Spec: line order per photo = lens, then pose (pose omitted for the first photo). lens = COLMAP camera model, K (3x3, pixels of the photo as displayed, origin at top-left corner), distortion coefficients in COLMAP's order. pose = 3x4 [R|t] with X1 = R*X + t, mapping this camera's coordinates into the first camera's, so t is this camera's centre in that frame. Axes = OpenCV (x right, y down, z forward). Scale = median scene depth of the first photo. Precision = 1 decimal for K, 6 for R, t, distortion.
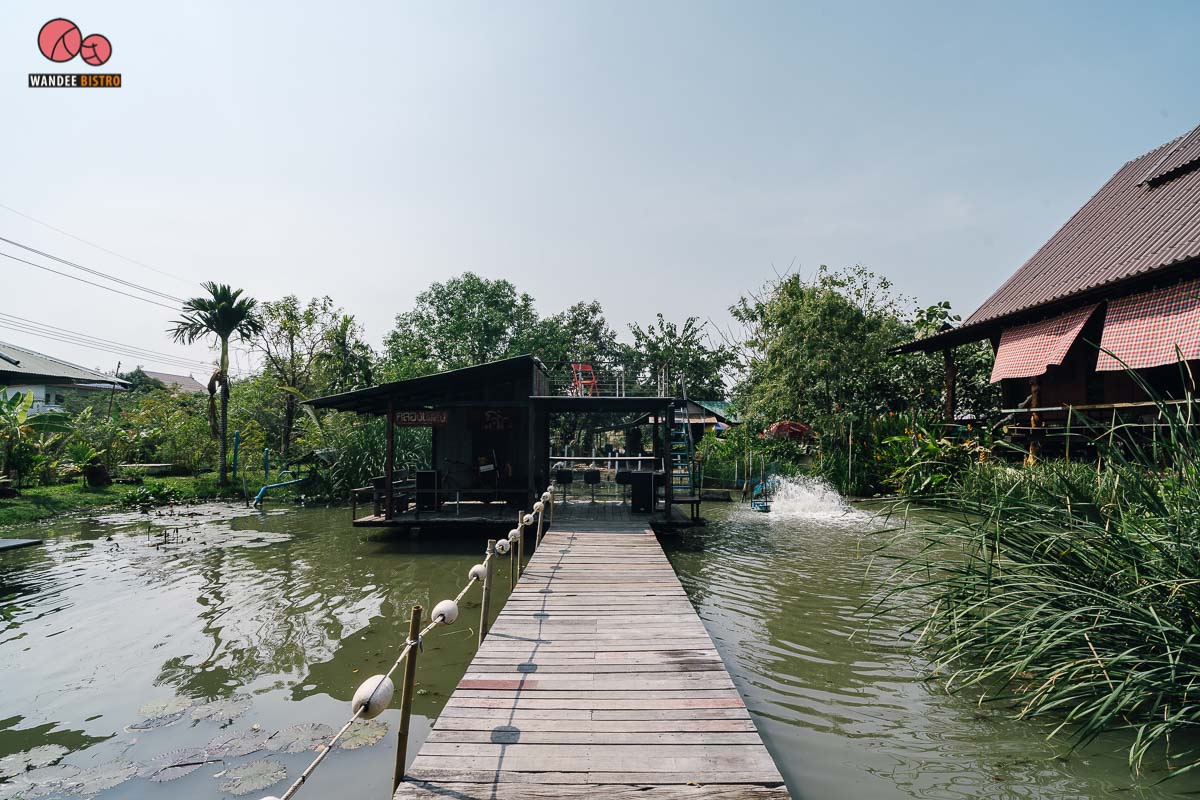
lens RADIAL K [[597.0, 0, 600.0], [0, 597.0, 400.0], [0, 0, 1]] dist [0.000515, -0.000026]
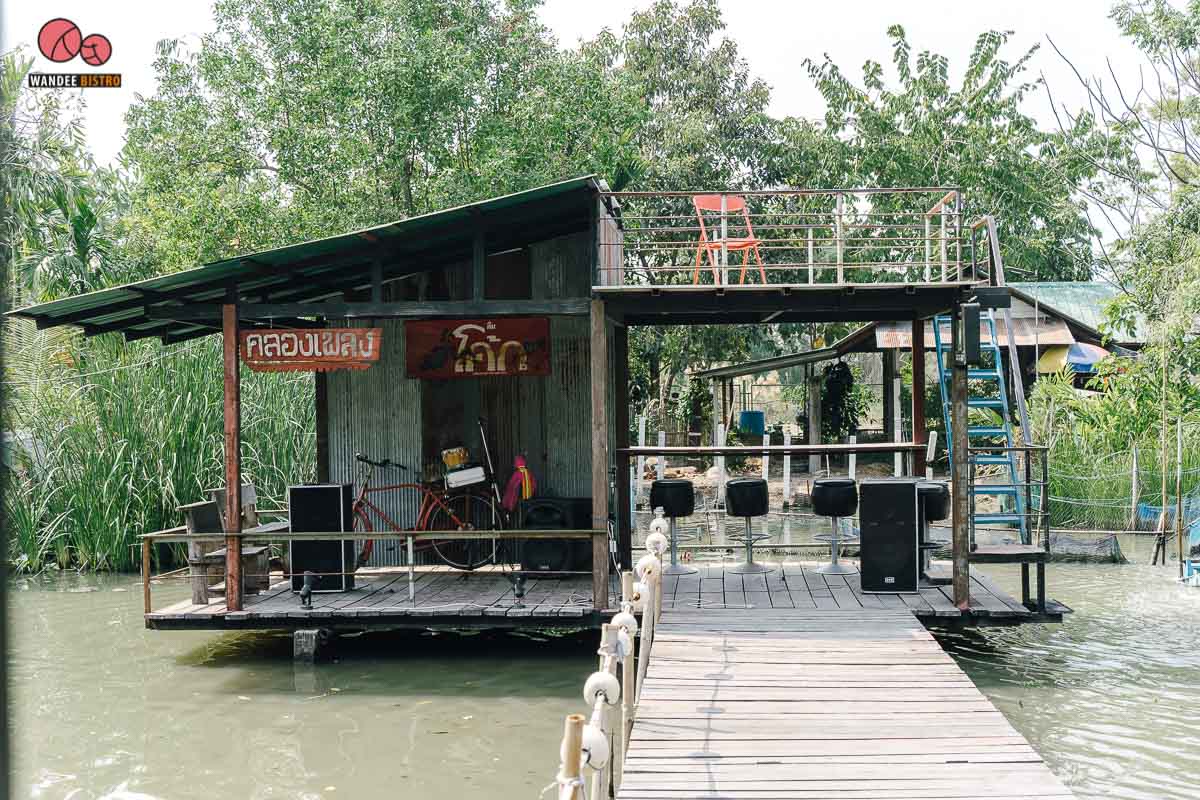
lens RADIAL K [[1780.0, 0, 600.0], [0, 1780.0, 400.0], [0, 0, 1]] dist [0.041344, 0.040464]
pose [[0.998216, -0.015144, -0.057761, -0.018284], [0.018935, 0.997662, 0.065668, -0.002940], [0.056632, -0.066645, 0.996168, -0.049383]]
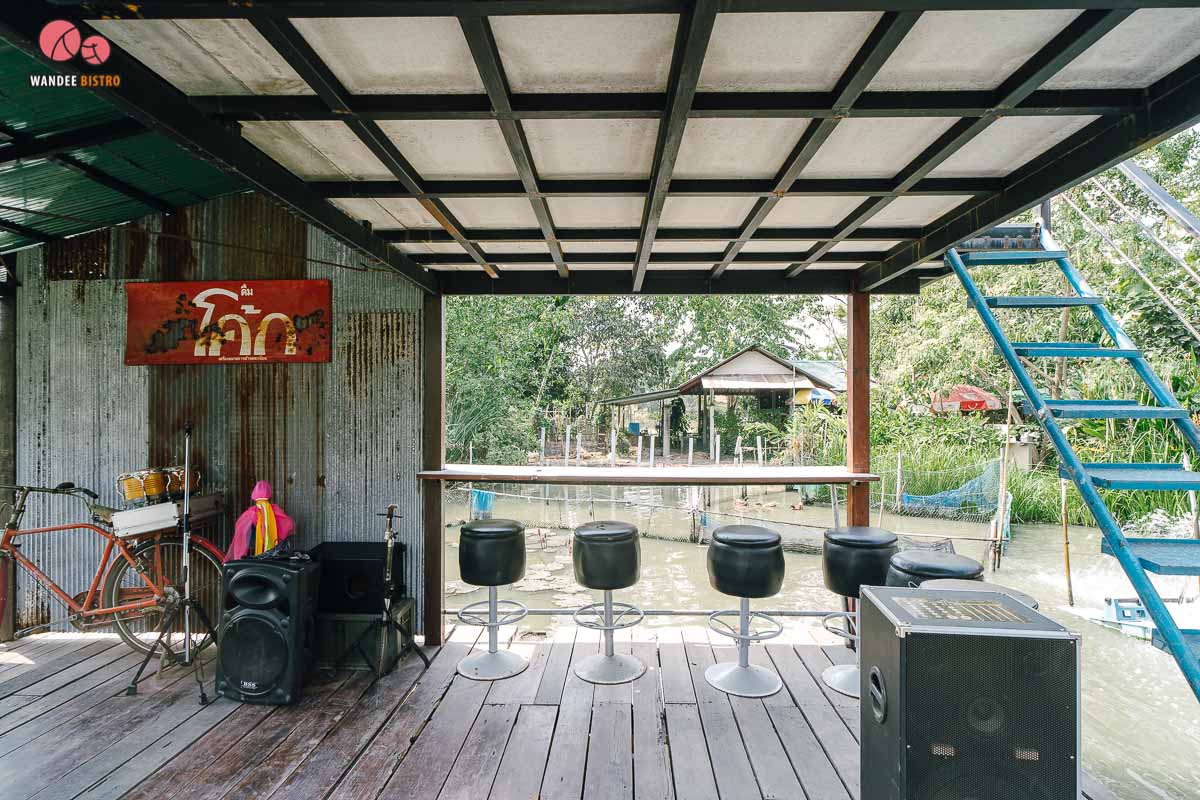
lens RADIAL K [[597.0, 0, 600.0], [0, 597.0, 400.0], [0, 0, 1]] dist [0.000515, -0.000026]
pose [[0.999436, 0.002379, -0.033505, -0.003651], [-0.001206, 0.999387, 0.034987, 0.027235], [0.033568, -0.034927, 0.998826, 0.353671]]
